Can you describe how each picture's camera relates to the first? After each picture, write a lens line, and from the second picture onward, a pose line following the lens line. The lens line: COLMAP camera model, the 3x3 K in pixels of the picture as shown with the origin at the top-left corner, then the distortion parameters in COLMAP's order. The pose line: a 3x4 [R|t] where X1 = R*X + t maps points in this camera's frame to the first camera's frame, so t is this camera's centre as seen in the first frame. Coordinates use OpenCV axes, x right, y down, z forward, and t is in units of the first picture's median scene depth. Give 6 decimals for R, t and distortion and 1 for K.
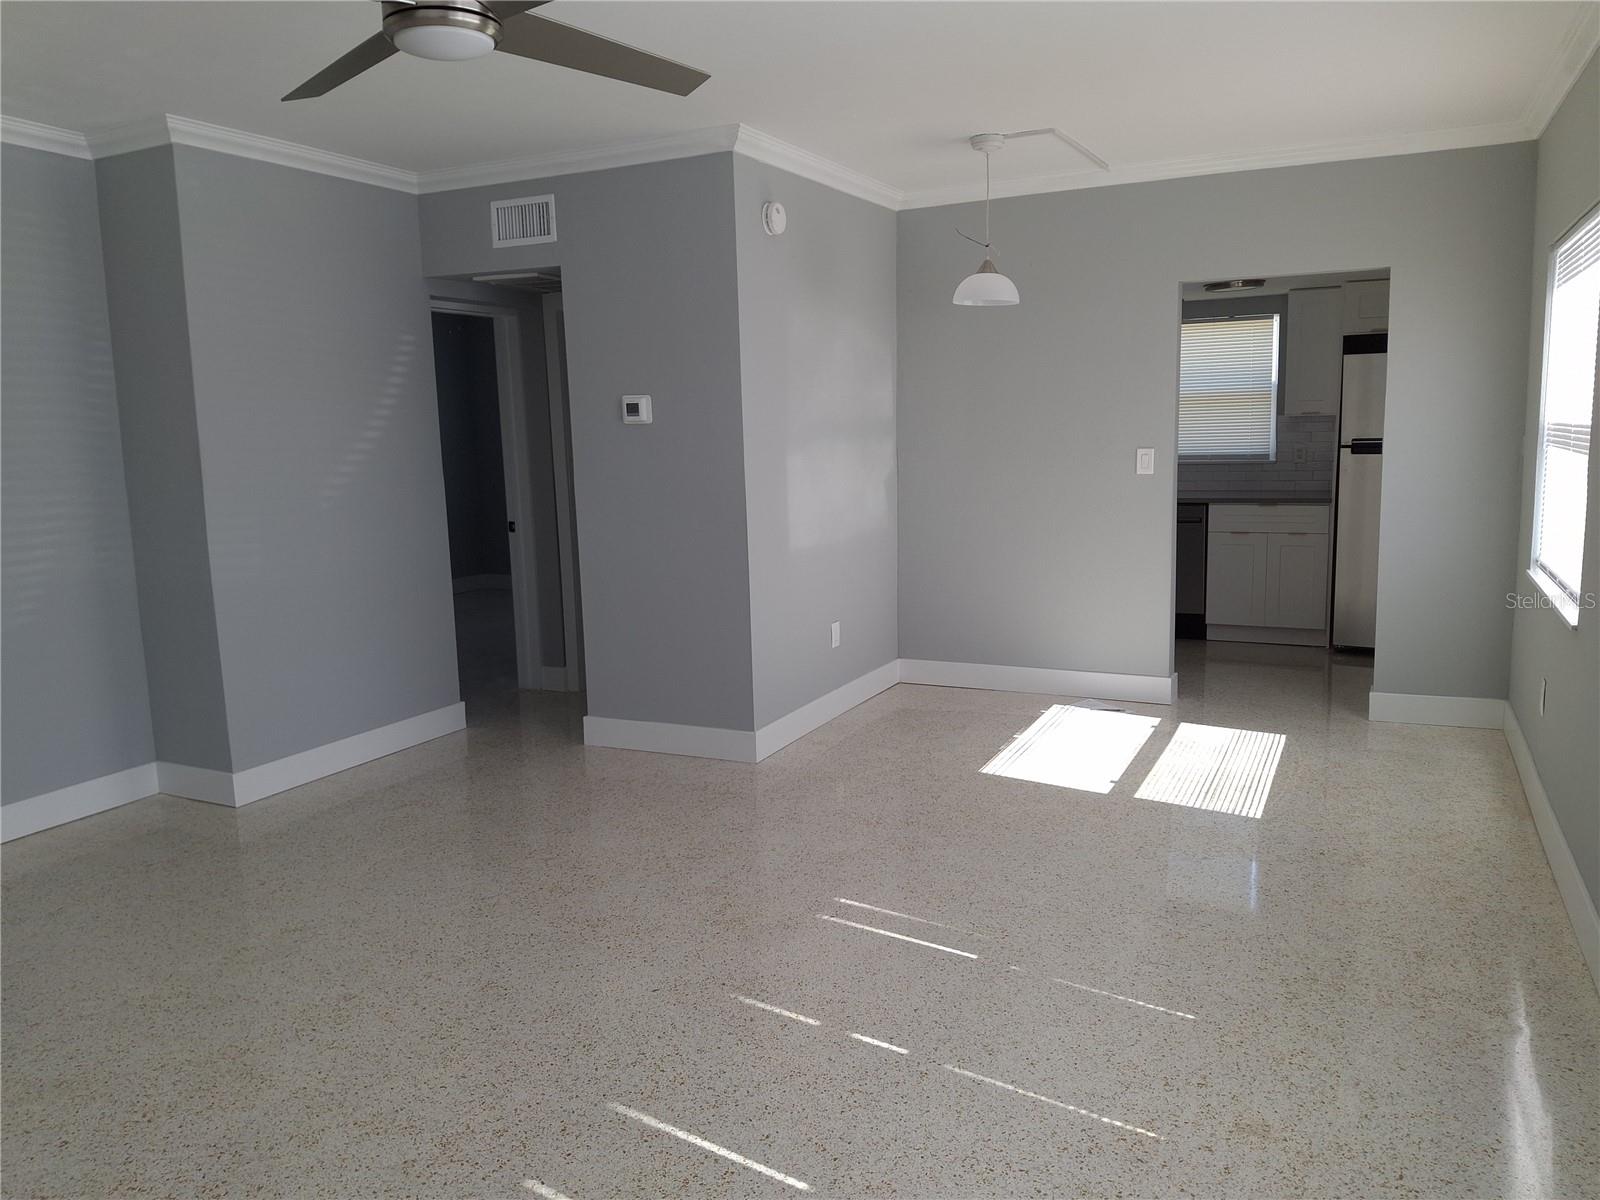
lens RADIAL K [[1177.9, 0, 802.4], [0, 1177.9, 594.1], [0, 0, 1]] dist [0.105916, -0.126765]
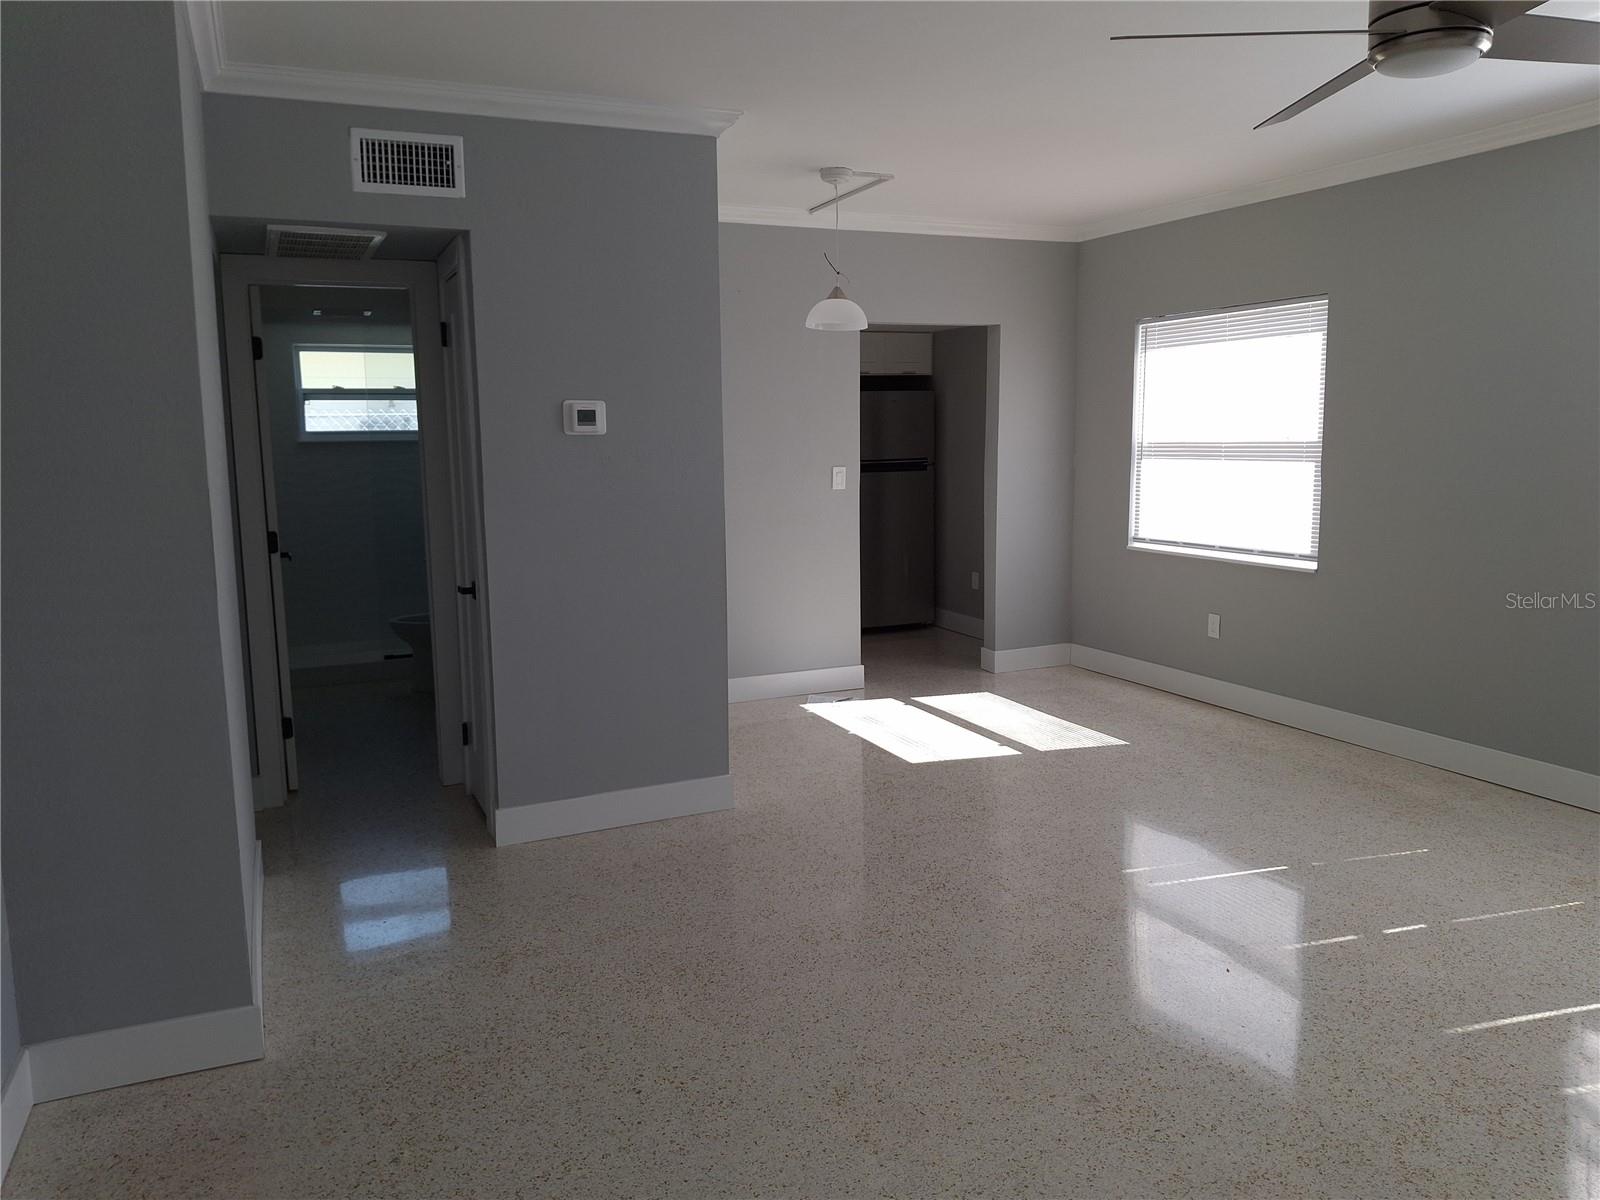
lens RADIAL K [[1164.9, 0, 790.9], [0, 1164.9, 591.2], [0, 0, 1]] dist [0.063769, -0.117356]
pose [[0.636995, -0.085514, 0.766110, -0.687586], [0.109426, 0.993795, 0.019944, -0.036333], [-0.763062, 0.071128, 0.642399, 0.376535]]
